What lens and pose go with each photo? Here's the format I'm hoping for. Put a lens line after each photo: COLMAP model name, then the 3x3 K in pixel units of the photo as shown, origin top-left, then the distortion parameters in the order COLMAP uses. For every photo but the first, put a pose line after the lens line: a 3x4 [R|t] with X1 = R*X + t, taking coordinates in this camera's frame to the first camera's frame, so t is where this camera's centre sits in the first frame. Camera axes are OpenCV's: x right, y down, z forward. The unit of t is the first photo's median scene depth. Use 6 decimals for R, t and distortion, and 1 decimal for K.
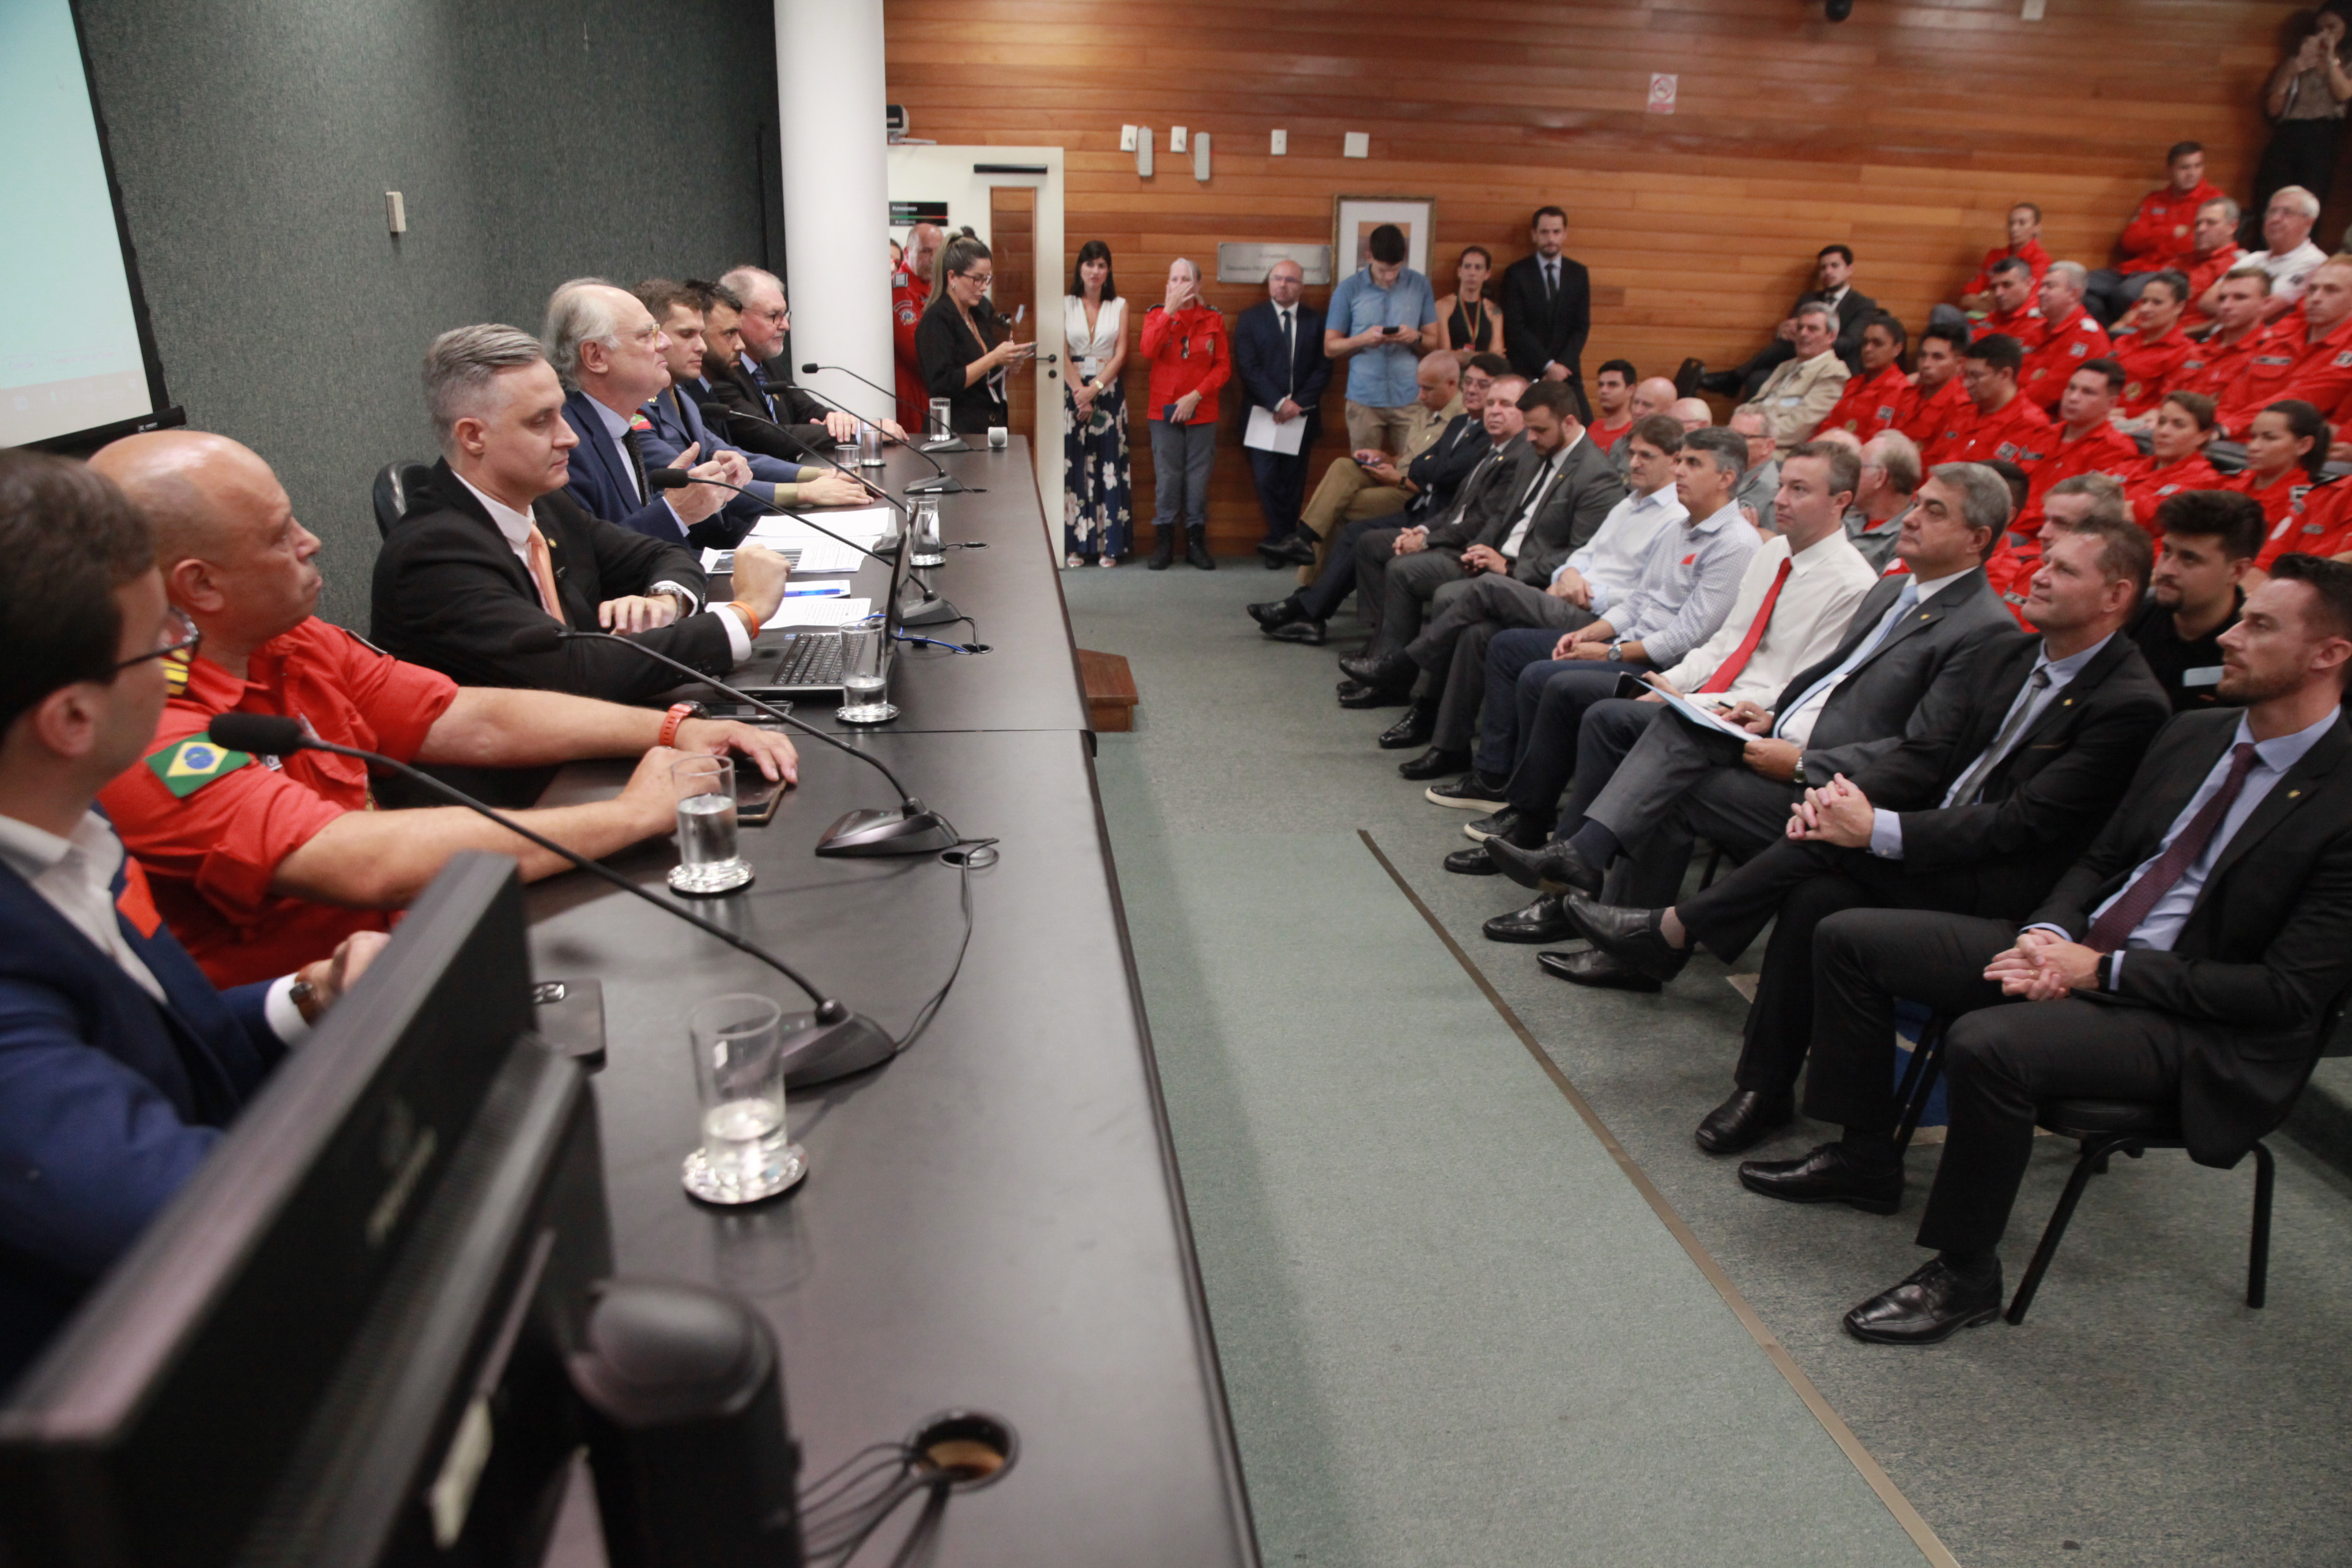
lens RADIAL K [[1595.5, 0, 1176.0], [0, 1595.5, 784.0], [0, 0, 1]] dist [-0.108922, 0.080025]
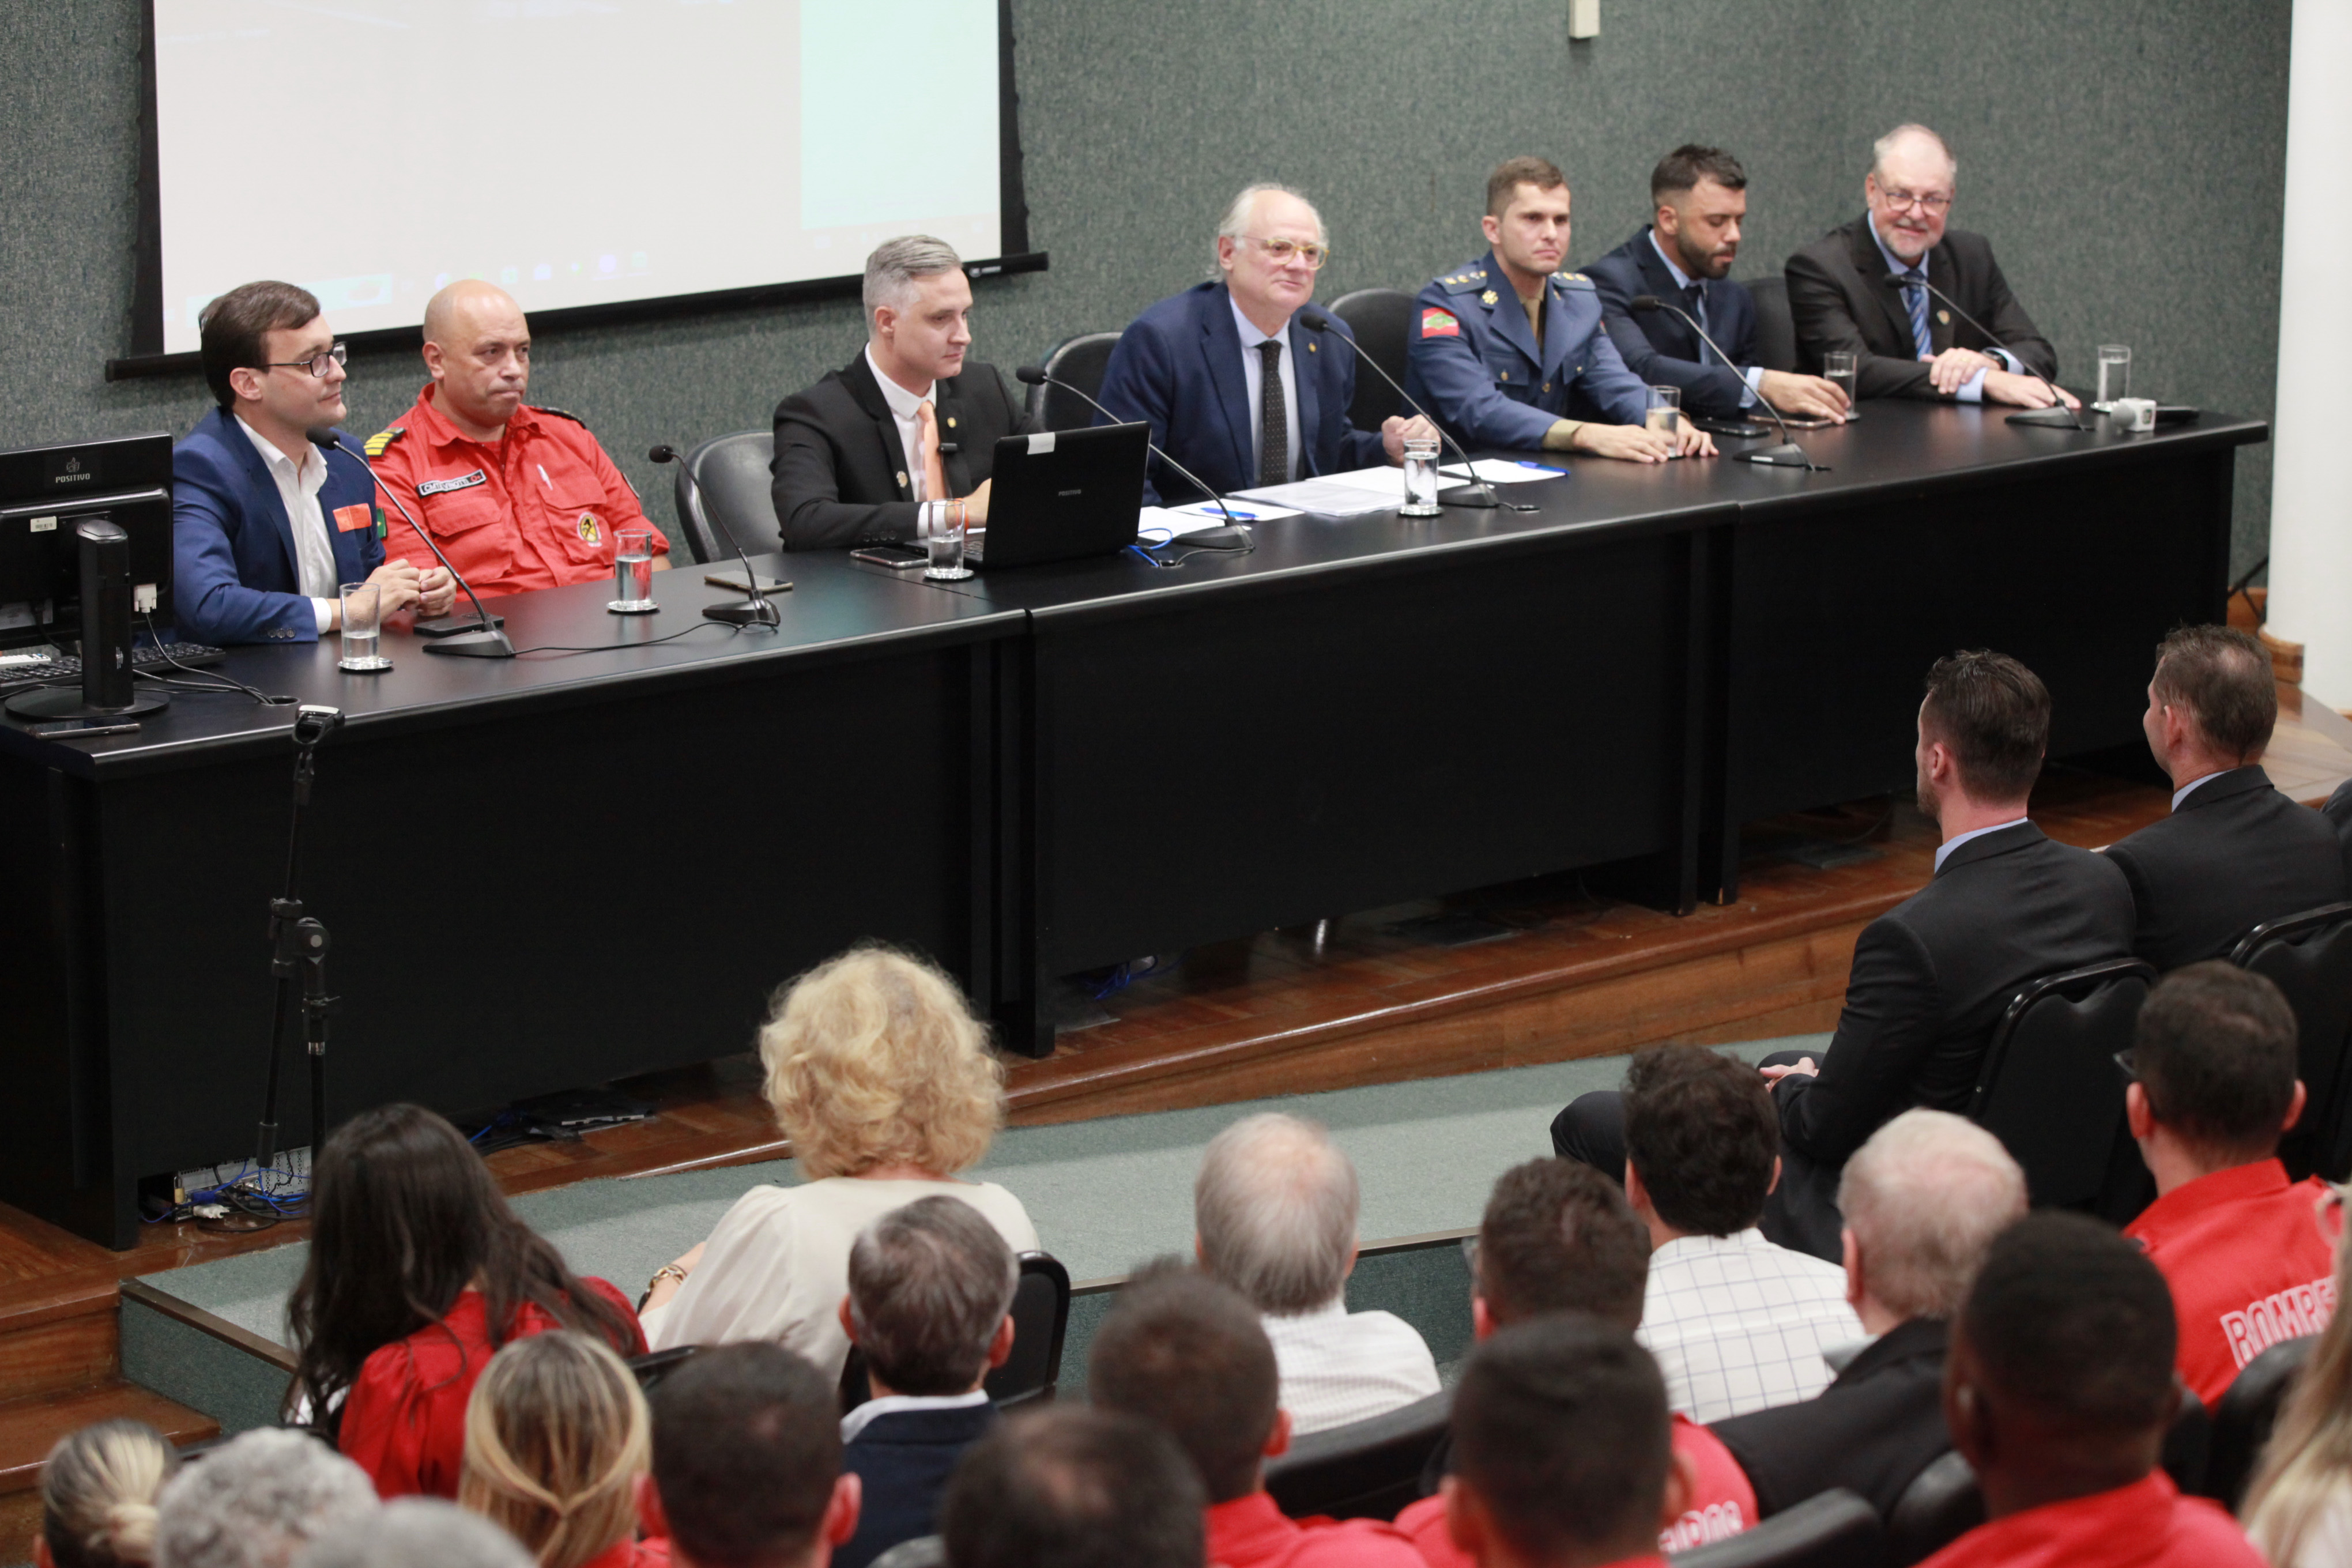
lens RADIAL K [[5933.6, 0, 1176.0], [0, 5933.6, 784.0], [0, 0, 1]] dist [-0.091391, -1.119992]
pose [[0.531171, 0.170859, -0.829858, 2.435259], [-0.273796, 0.961520, 0.022717, -0.036145], [0.801806, 0.215145, 0.557512, -0.877945]]
